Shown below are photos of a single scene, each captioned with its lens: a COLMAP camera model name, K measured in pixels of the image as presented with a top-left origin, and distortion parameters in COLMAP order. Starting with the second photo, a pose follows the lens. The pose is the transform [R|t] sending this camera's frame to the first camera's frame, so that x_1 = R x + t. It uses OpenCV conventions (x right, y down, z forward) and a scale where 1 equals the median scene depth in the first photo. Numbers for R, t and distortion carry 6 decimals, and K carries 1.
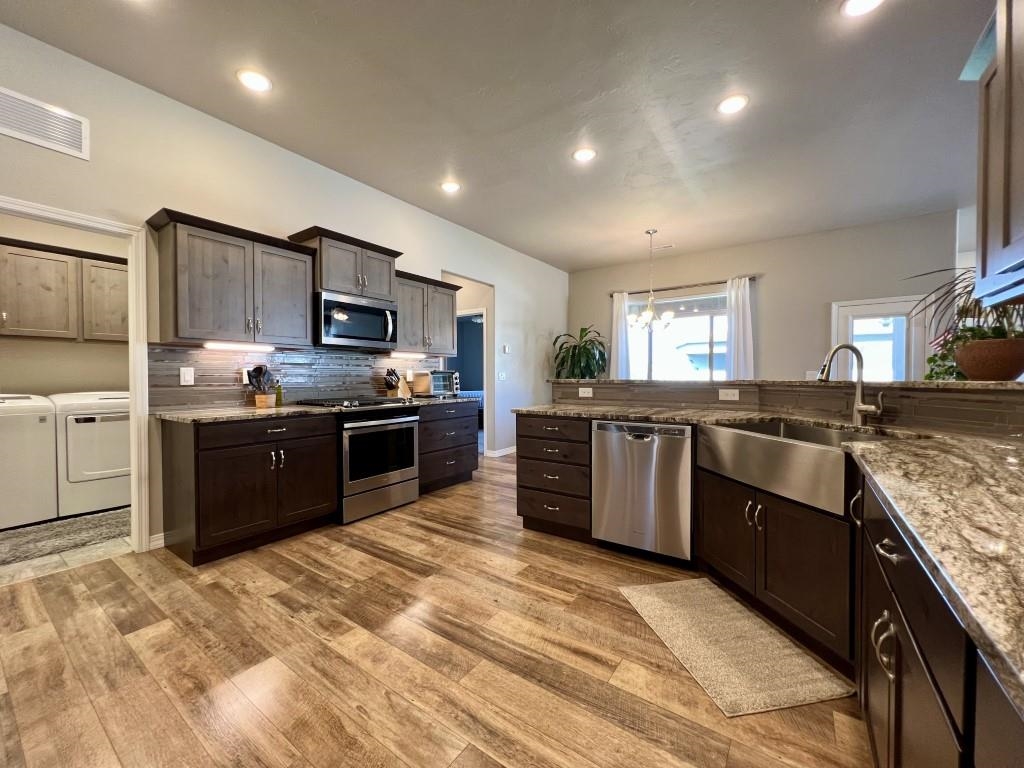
lens RADIAL K [[409.8, 0, 507.6], [0, 409.8, 386.3], [0, 0, 1]] dist [-0.002994, 0.000144]
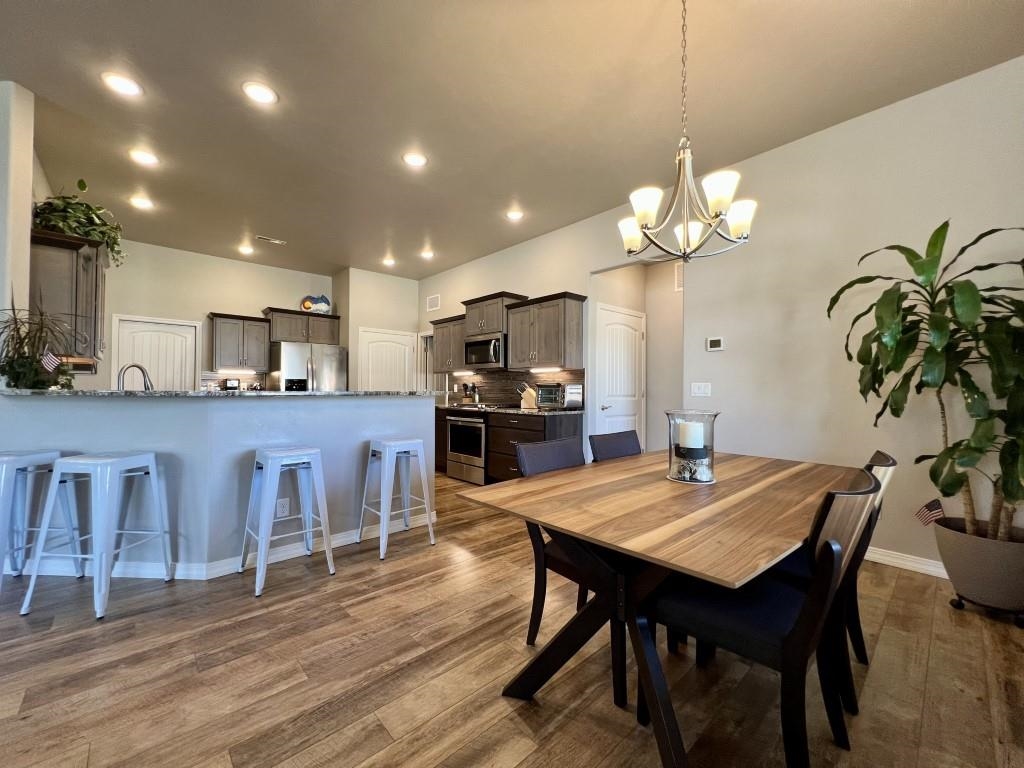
lens RADIAL K [[409.6, 0, 511.4], [0, 409.6, 386.4], [0, 0, 1]] dist [-0.002162, 0.000103]
pose [[-0.209656, -0.008799, -0.977736, 1.494799], [-0.030500, 0.999532, -0.002455, -0.044795], [0.977299, 0.029307, -0.209826, 2.000558]]
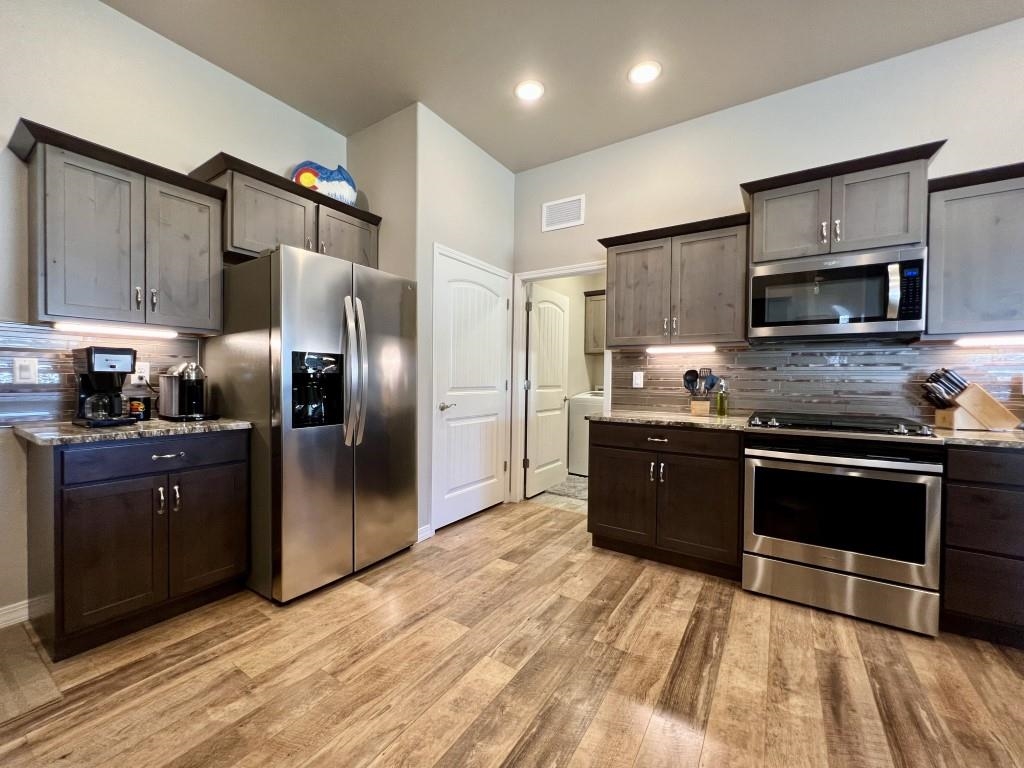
lens RADIAL K [[413.7, 0, 512.0], [0, 413.7, 384.0], [0, 0, 1]] dist [0.001472, -0.000046]
pose [[0.040239, 0.015010, -0.999077, 0.369536], [-0.035179, 0.999289, 0.013597, -0.018309], [0.998571, 0.034599, 0.040739, 0.699222]]
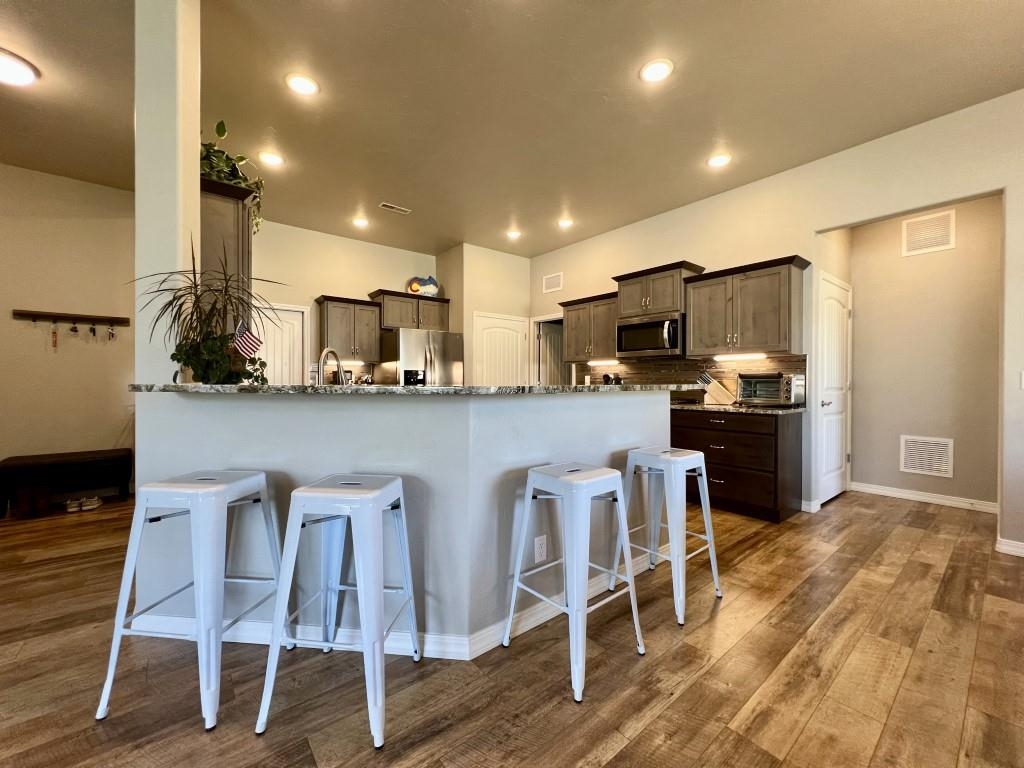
lens RADIAL K [[413.7, 0, 512.0], [0, 413.7, 384.0], [0, 0, 1]] dist [0.001472, -0.000046]
pose [[-0.270356, 0.005512, -0.962745, 1.324967], [-0.024857, 0.999610, 0.012703, -0.027586], [0.962440, 0.027366, -0.270113, 1.345852]]
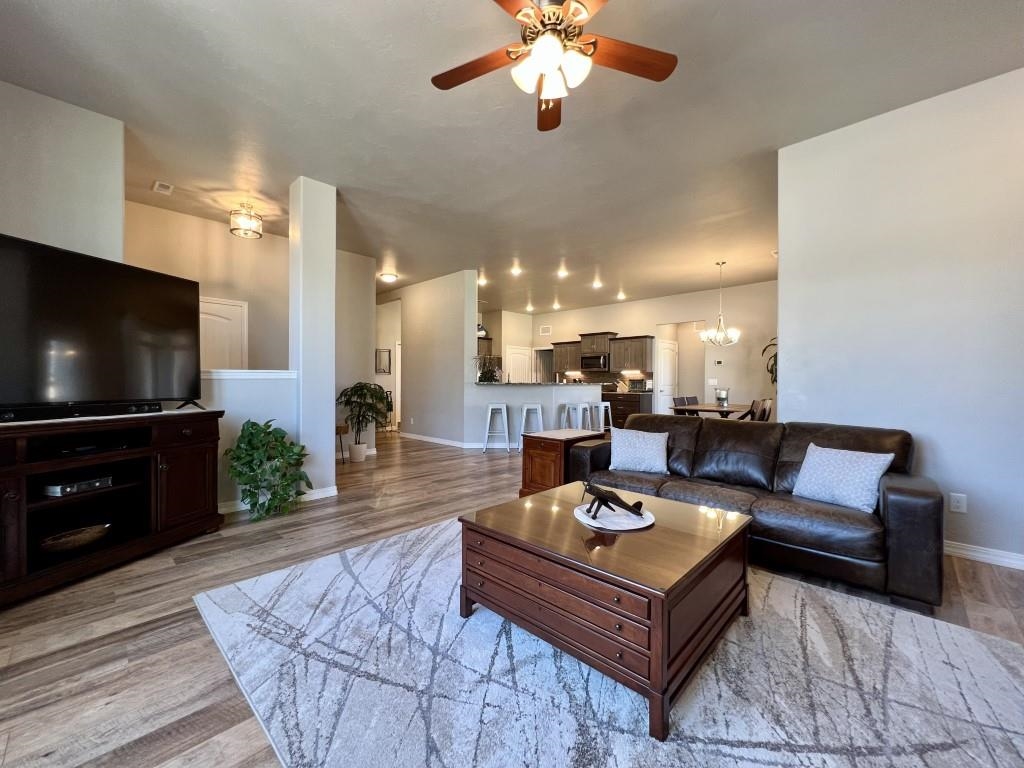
lens RADIAL K [[413.7, 0, 512.0], [0, 413.7, 384.0], [0, 0, 1]] dist [0.001472, -0.000046]
pose [[-0.146306, 0.004930, -0.989227, 3.518497], [-0.027873, 0.999570, 0.009104, -0.026662], [0.988847, 0.028905, -0.146106, 1.227531]]
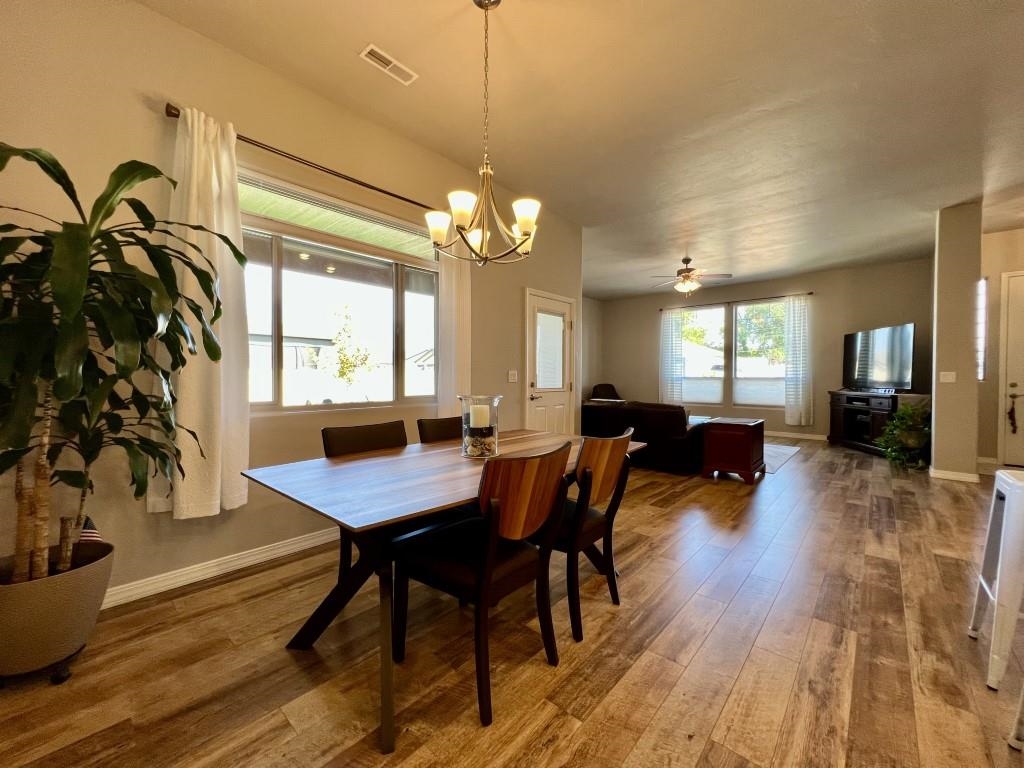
lens RADIAL K [[409.6, 0, 511.4], [0, 409.6, 386.4], [0, 0, 1]] dist [-0.002162, 0.000103]
pose [[0.119463, -0.020898, 0.992619, -0.059577], [0.024381, 0.999539, 0.018110, -0.047304], [-0.992539, 0.022037, 0.119917, 1.997322]]
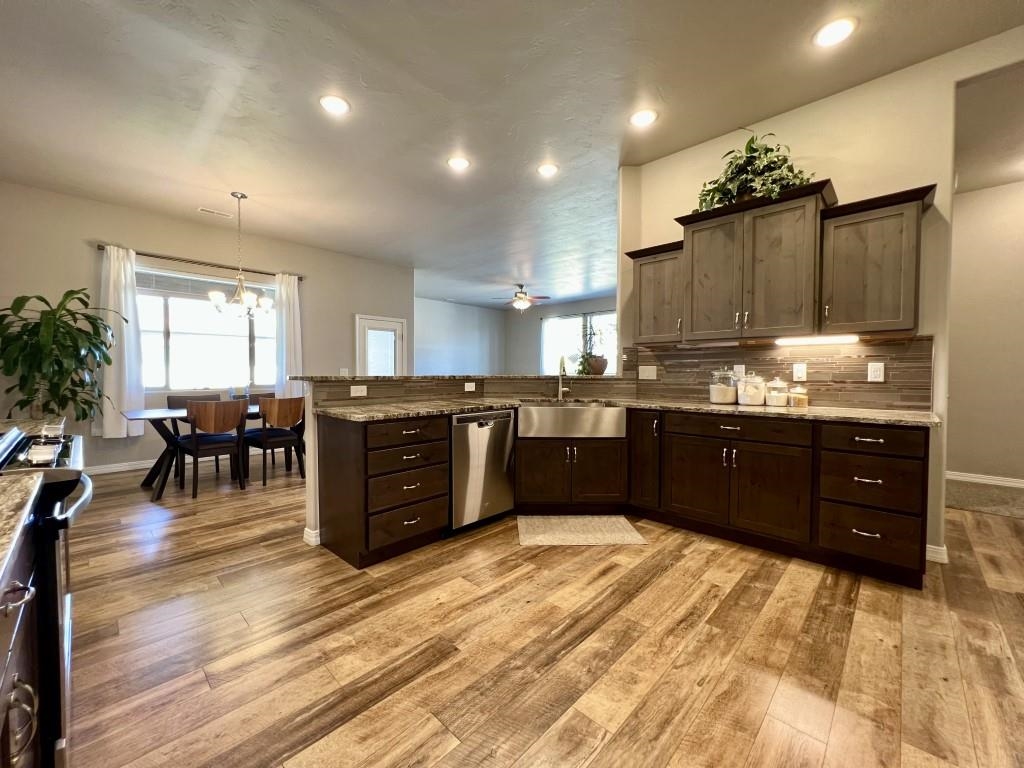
lens RADIAL K [[409.6, 0, 511.4], [0, 409.6, 386.4], [0, 0, 1]] dist [-0.002162, 0.000103]
pose [[0.145517, -0.030657, 0.988881, -0.826468], [0.022345, 0.999367, 0.027694, -0.015606], [-0.989103, 0.018067, 0.146110, 0.744056]]
